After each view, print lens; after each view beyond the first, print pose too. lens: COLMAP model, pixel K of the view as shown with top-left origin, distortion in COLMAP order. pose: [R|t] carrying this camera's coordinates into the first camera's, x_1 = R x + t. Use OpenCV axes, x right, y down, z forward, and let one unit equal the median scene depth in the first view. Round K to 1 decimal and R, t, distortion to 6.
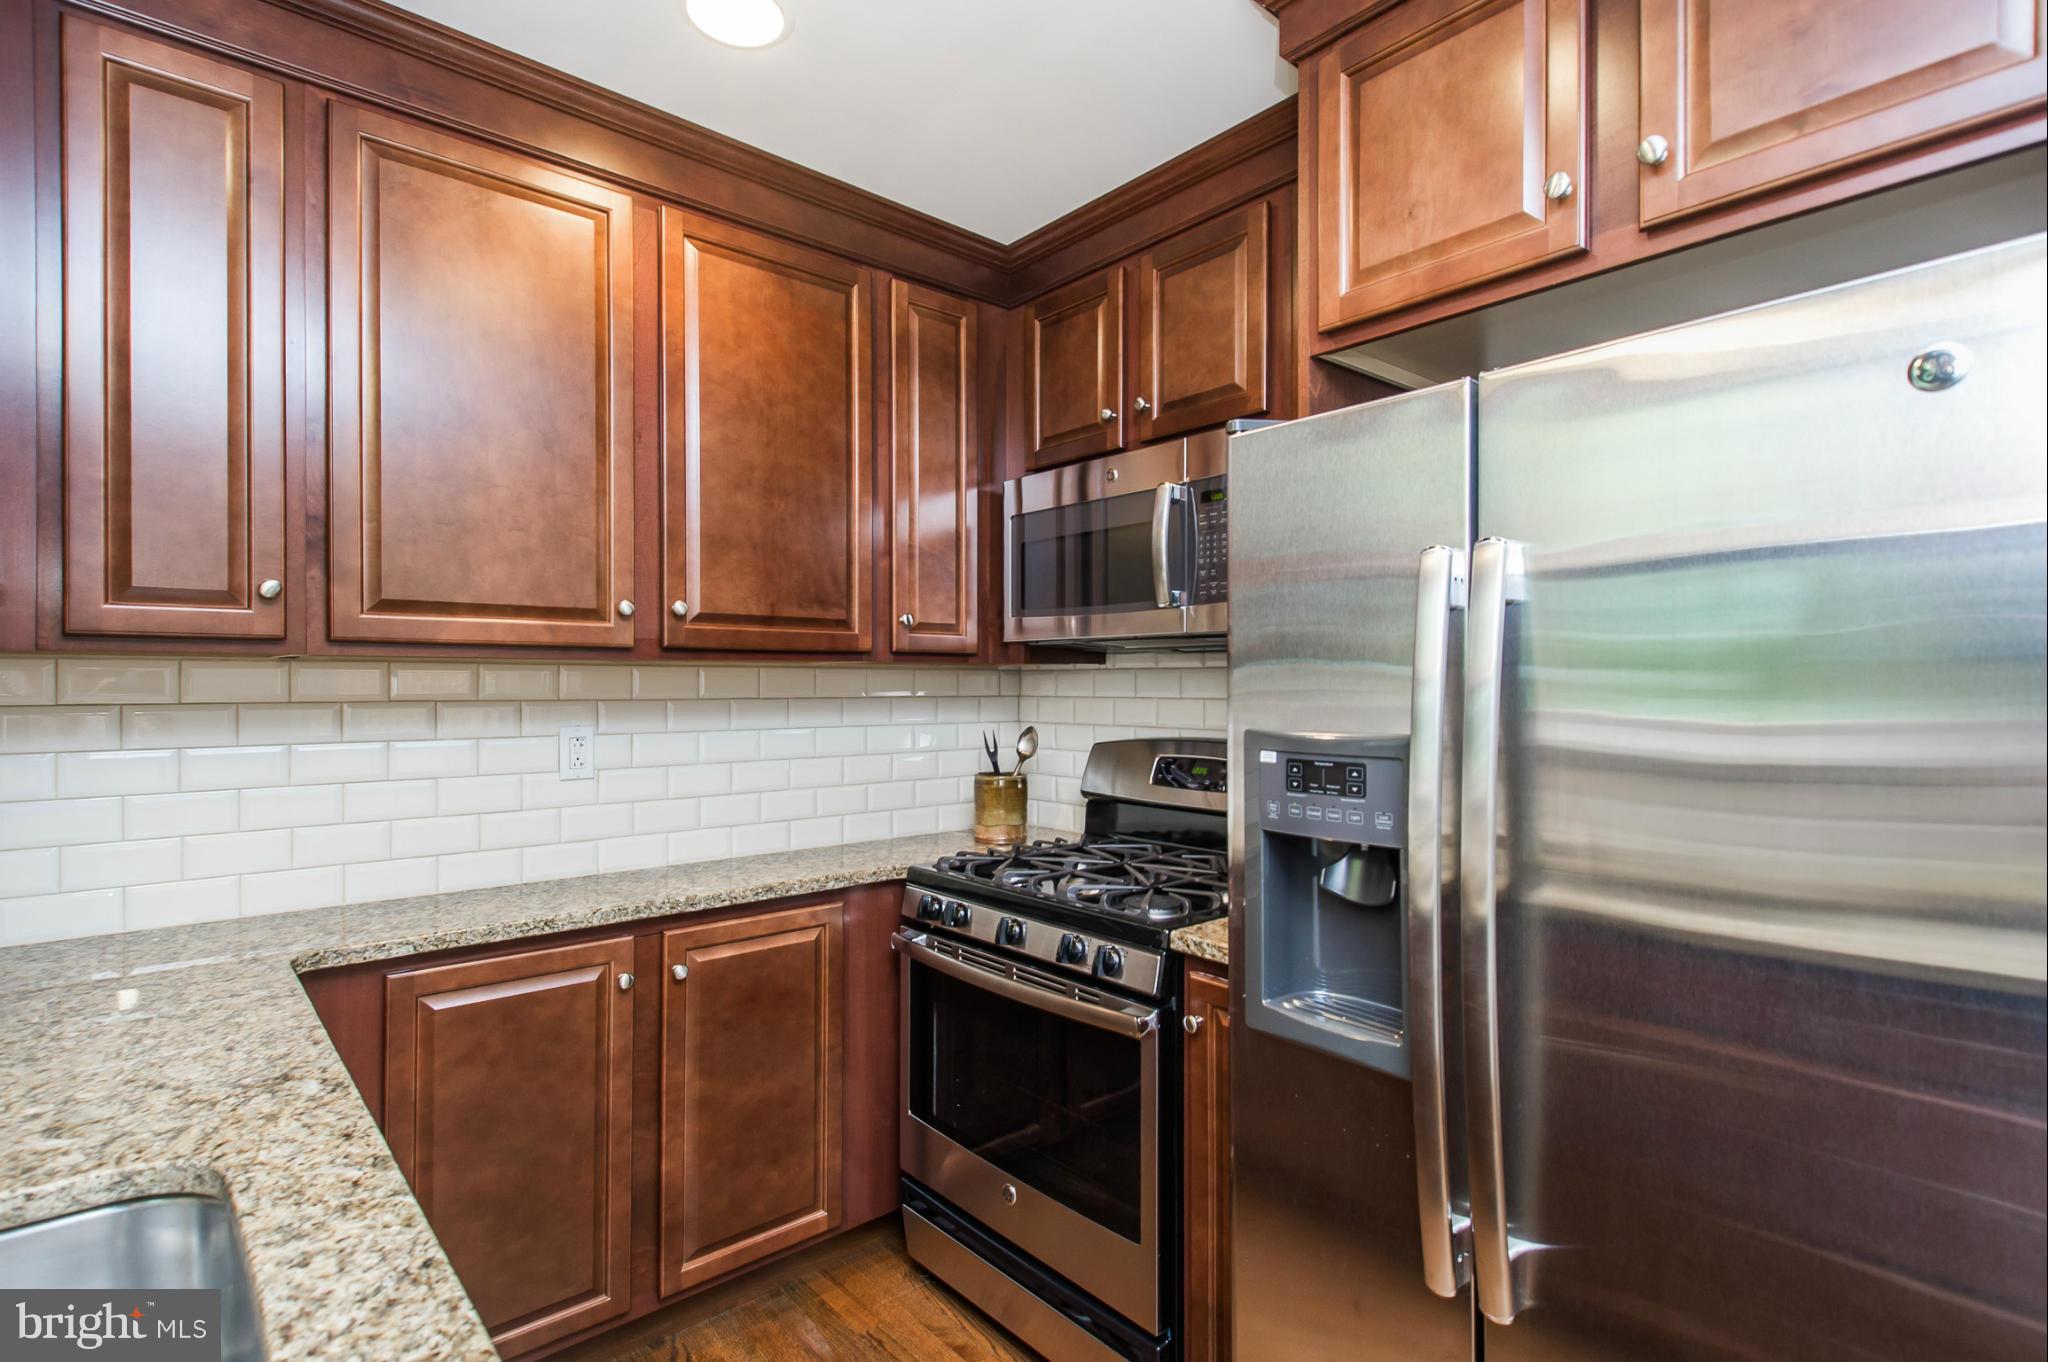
lens RADIAL K [[966.3, 0, 1024.0], [0, 966.3, 681.0], [0, 0, 1]] dist [0.025514, -0.010981]
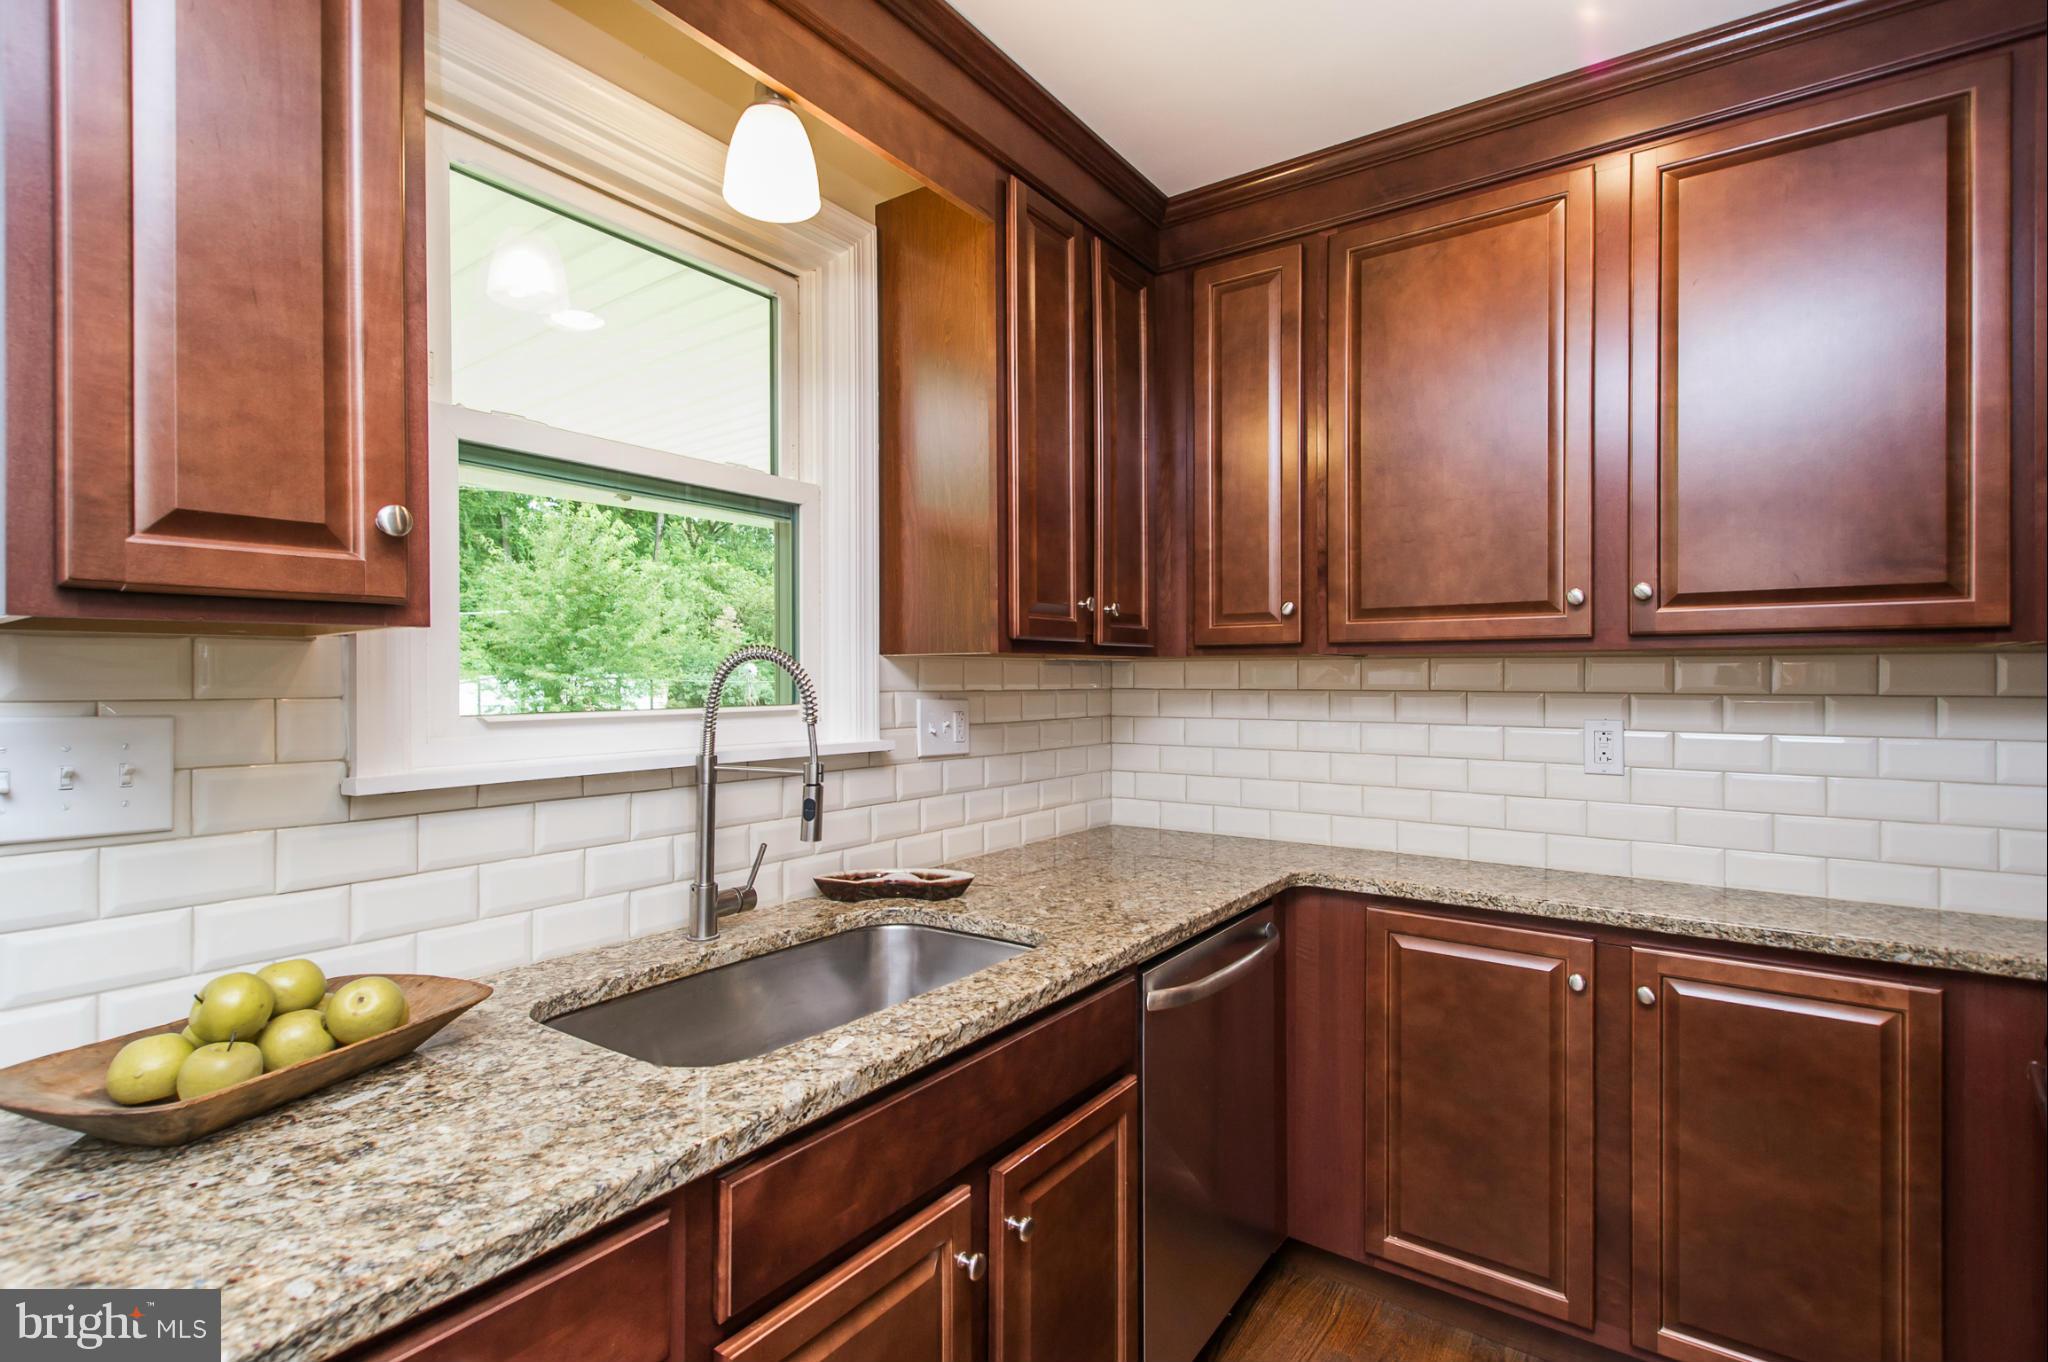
lens RADIAL K [[966.3, 0, 1024.0], [0, 966.3, 681.0], [0, 0, 1]] dist [0.025514, -0.010981]
pose [[0.252117, 0.002643, -0.967693, 0.378569], [0.001588, 0.999994, 0.003145, 0.004269], [0.967696, -0.002329, 0.252111, 0.215663]]
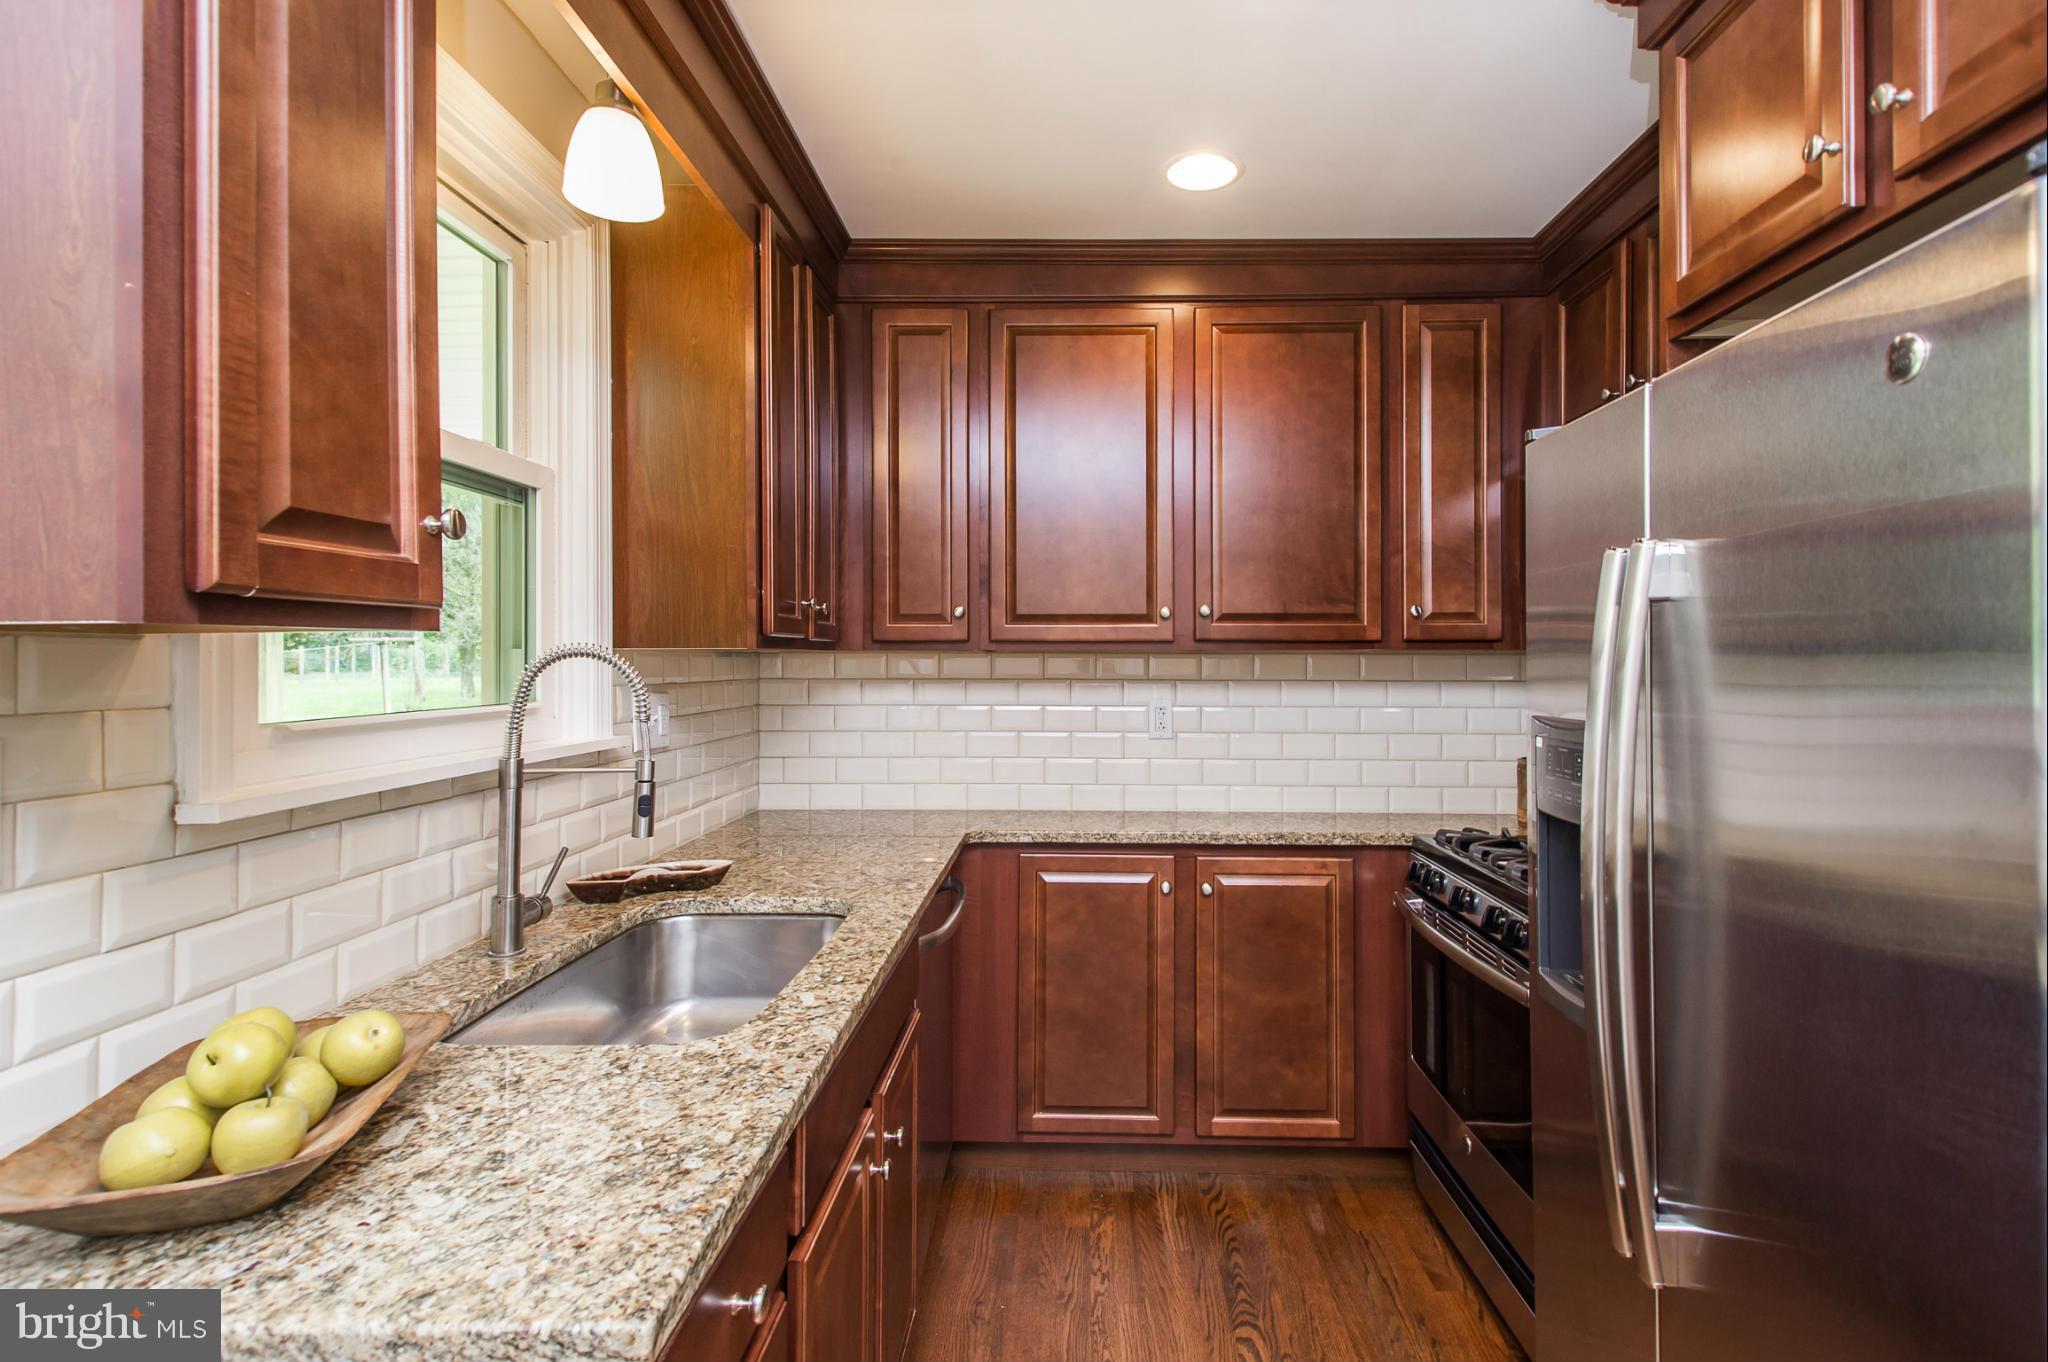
lens RADIAL K [[967.3, 0, 1079.5], [0, 967.3, 654.4], [0, 0, 1]] dist [0.025220, -0.010443]
pose [[0.760047, -0.003419, -0.649859, 0.366927], [-0.000879, 0.999980, -0.006289, -0.007923], [0.649867, 0.005351, 0.760029, -0.105085]]
